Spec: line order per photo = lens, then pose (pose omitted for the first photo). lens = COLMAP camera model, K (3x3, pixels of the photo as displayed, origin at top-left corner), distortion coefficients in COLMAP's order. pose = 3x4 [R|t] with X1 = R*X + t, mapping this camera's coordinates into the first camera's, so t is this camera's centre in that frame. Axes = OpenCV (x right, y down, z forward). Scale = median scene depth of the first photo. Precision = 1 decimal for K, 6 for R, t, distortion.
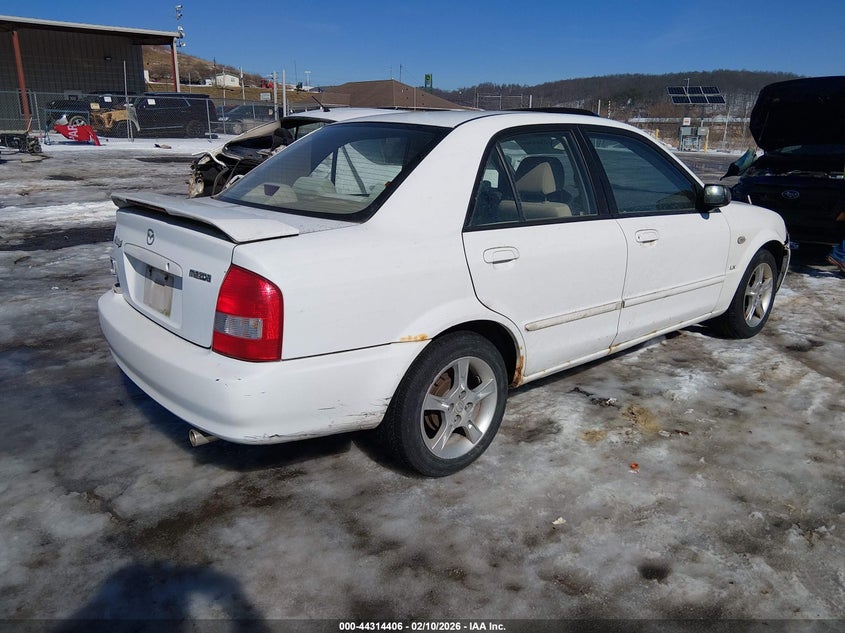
lens RADIAL K [[630.1, 0, 422.5], [0, 630.1, 316.5], [0, 0, 1]] dist [-0.003382, -0.001820]
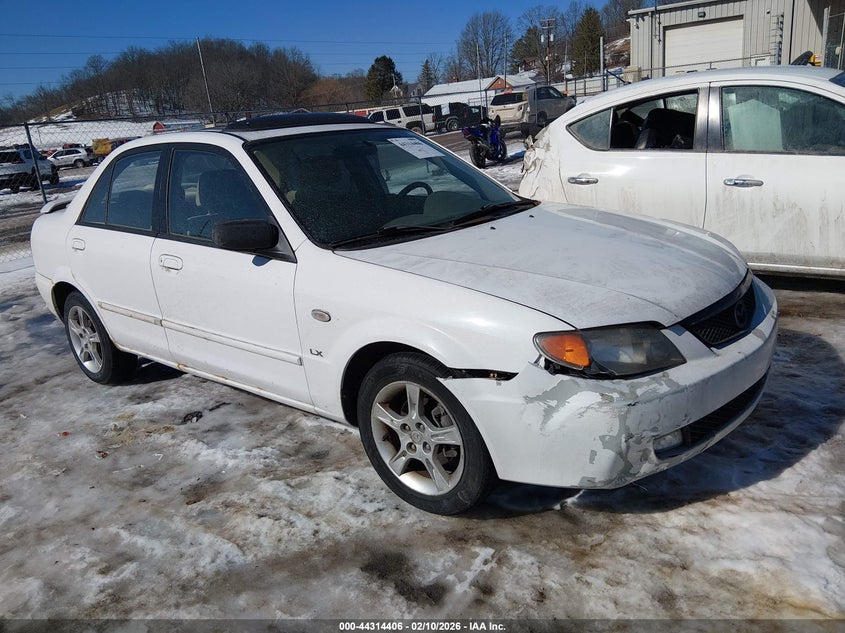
lens RADIAL K [[630.1, 0, 422.5], [0, 630.1, 316.5], [0, 0, 1]] dist [-0.003382, -0.001820]
pose [[0.171503, 0.224083, -0.959361, 1.150181], [-0.214950, 0.958840, 0.185535, -0.251469], [0.961449, 0.174395, 0.212610, 1.011820]]
